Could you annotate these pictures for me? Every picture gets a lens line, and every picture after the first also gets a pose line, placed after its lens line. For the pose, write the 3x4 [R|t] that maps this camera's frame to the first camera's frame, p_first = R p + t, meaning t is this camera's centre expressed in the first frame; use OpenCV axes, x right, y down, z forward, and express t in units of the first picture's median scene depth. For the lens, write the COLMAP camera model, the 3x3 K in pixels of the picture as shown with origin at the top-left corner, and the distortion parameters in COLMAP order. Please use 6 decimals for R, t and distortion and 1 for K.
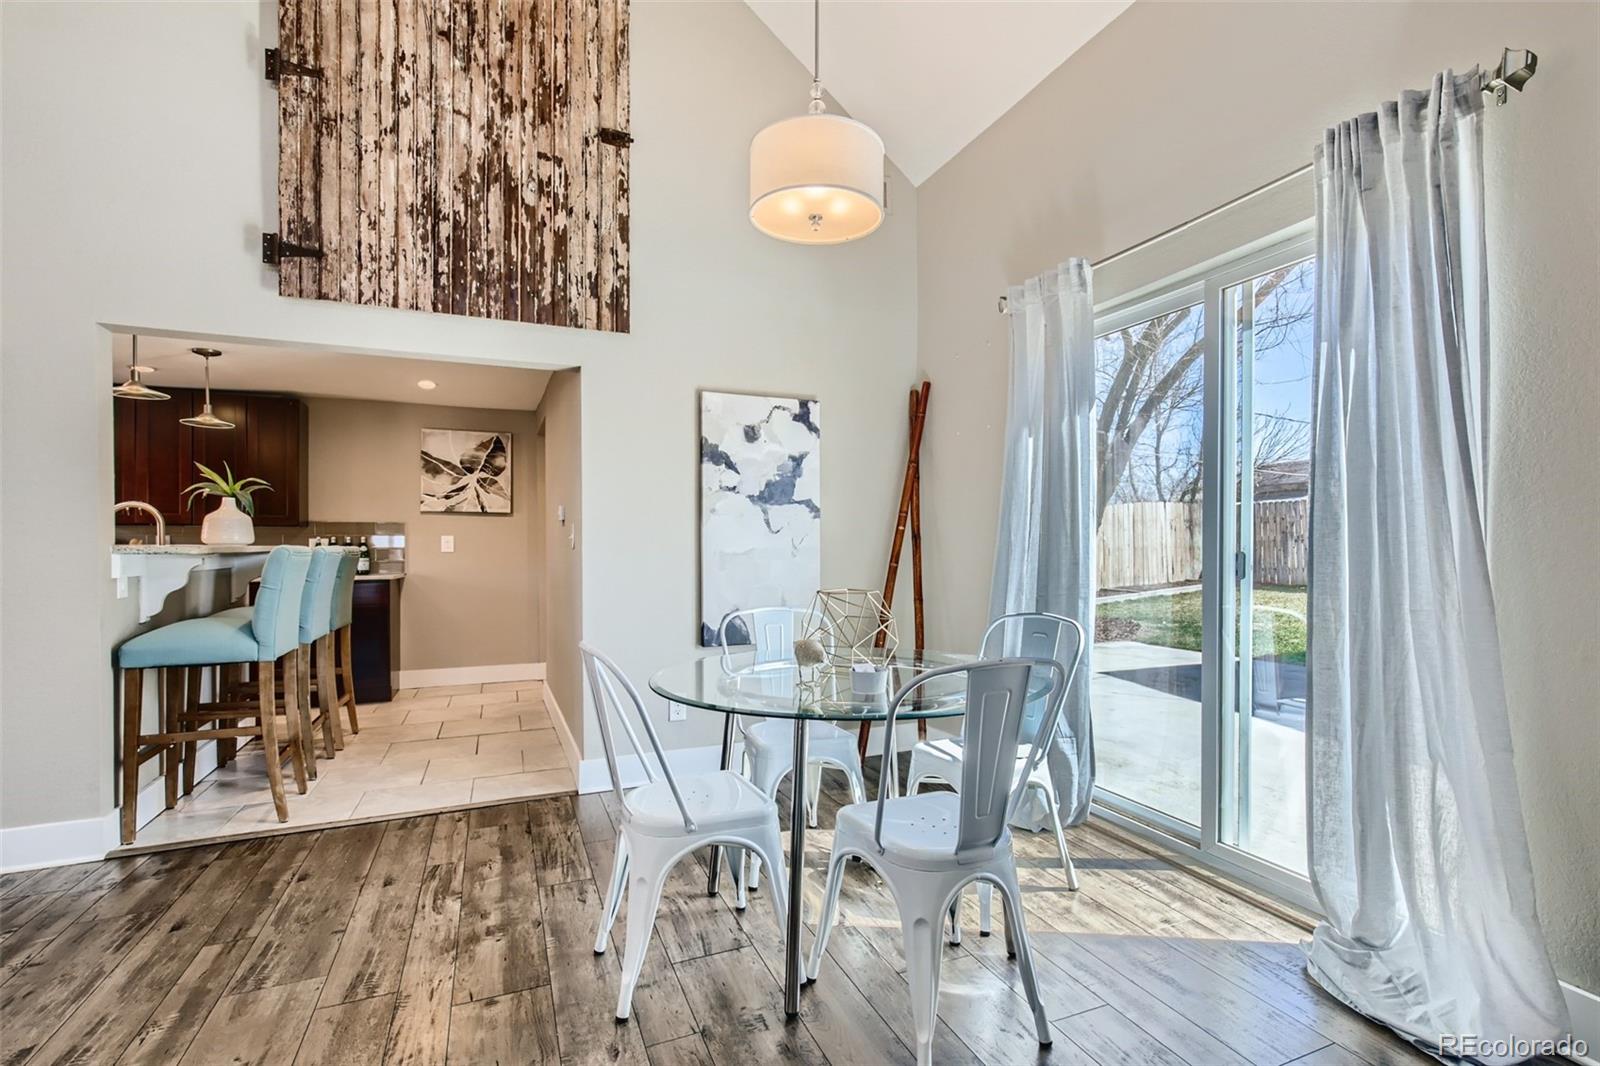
lens RADIAL K [[743.5, 0, 803.8], [0, 743.5, 544.3], [0, 0, 1]] dist [-0.001264, 0.001564]
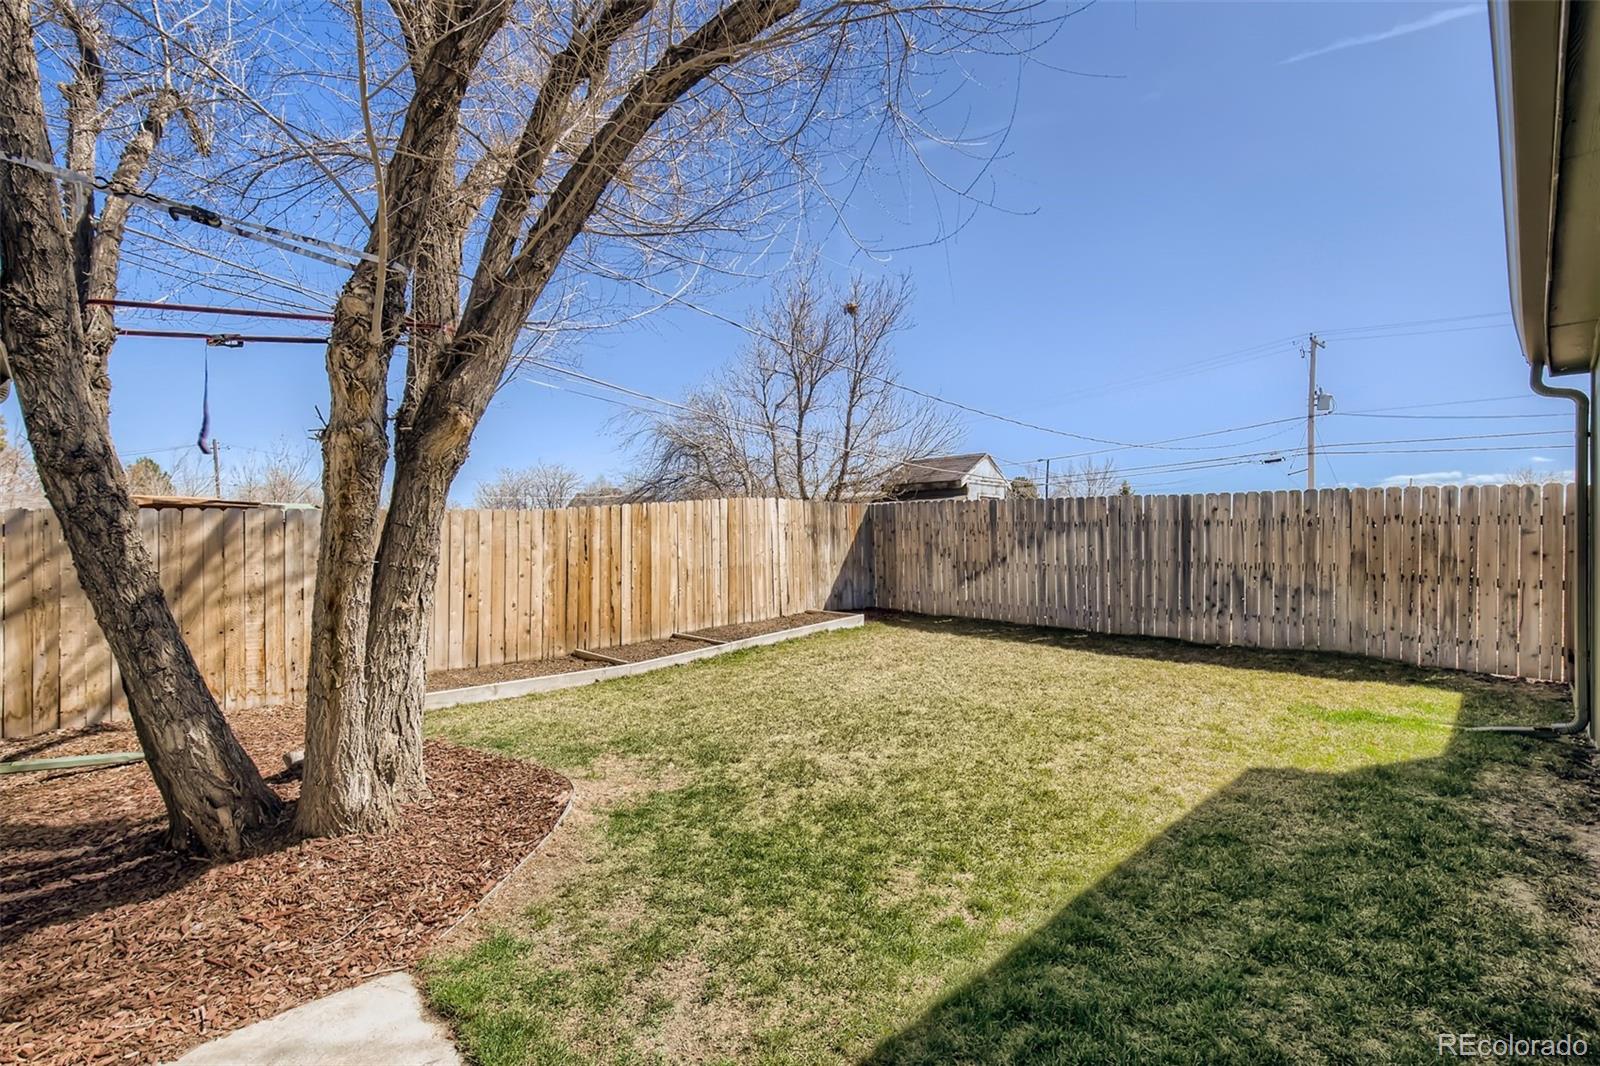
lens RADIAL K [[743.5, 0, 811.5], [0, 743.5, 539.8], [0, 0, 1]] dist [-0.001264, 0.001564]
pose [[0.922158, 0.004321, 0.386789, 0.248966], [-0.004339, 0.999990, -0.000825, -0.018103], [-0.386789, -0.000918, 0.922168, 0.357709]]
